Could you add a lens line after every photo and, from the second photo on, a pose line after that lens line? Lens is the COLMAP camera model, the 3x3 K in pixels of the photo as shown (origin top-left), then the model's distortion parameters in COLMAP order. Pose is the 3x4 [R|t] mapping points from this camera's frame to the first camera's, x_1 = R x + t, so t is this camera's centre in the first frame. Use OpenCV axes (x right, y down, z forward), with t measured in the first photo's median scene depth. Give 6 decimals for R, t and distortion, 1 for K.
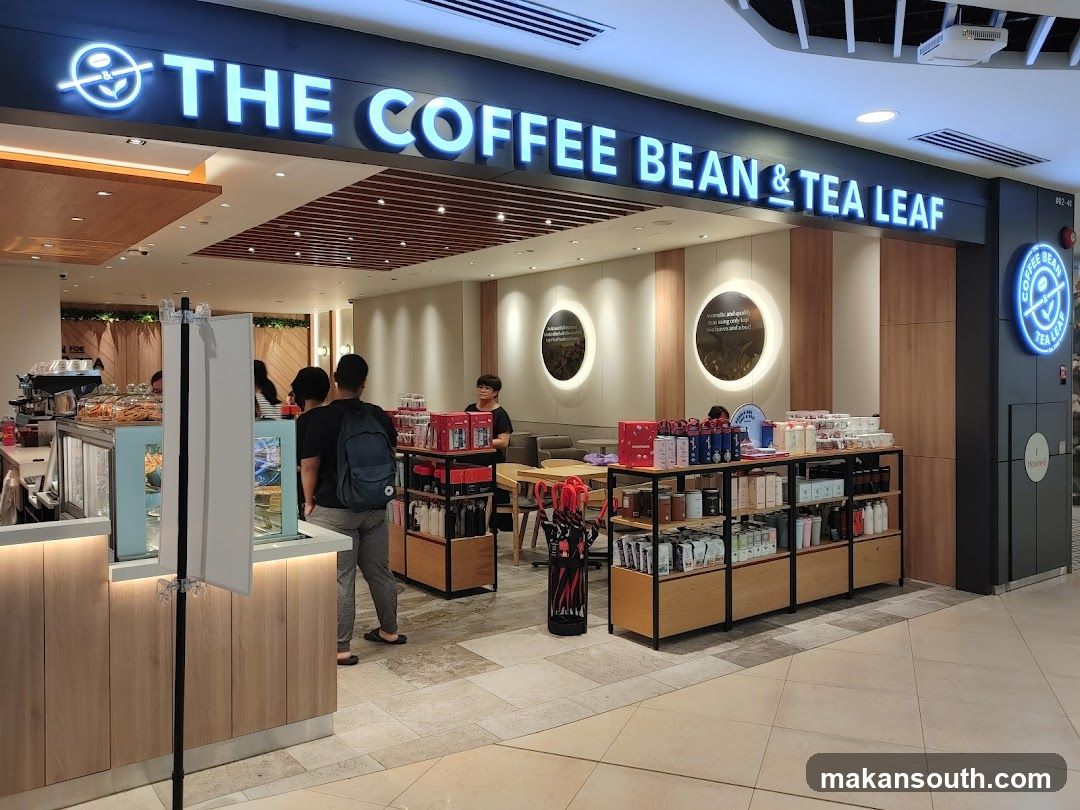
lens RADIAL K [[862.0, 0, 535.1], [0, 862.0, 393.3], [0, 0, 1]] dist [0.054715, -0.021233]
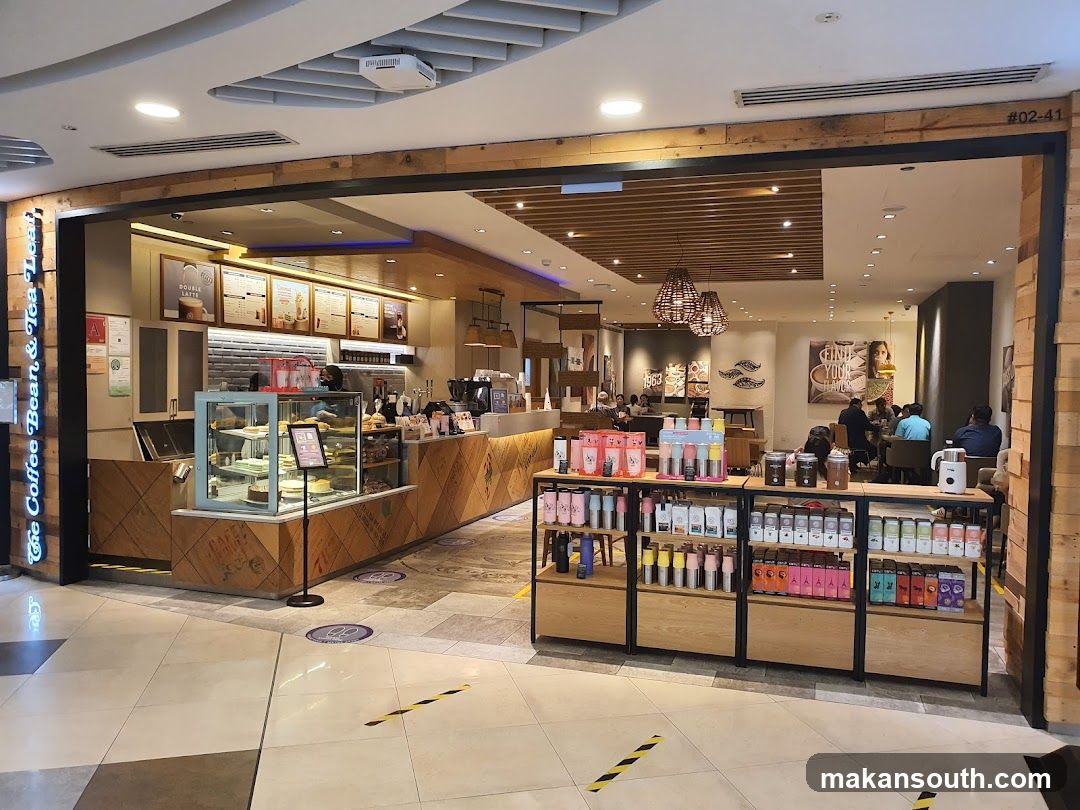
lens RADIAL K [[862.0, 0, 540.4], [0, 862.0, 406.1], [0, 0, 1]] dist [0.054715, -0.021233]
pose [[0.589683, 0.036404, -0.806814, 1.028723], [-0.032830, 0.999238, 0.021092, -0.014191], [0.806967, 0.014050, 0.590429, 0.367971]]
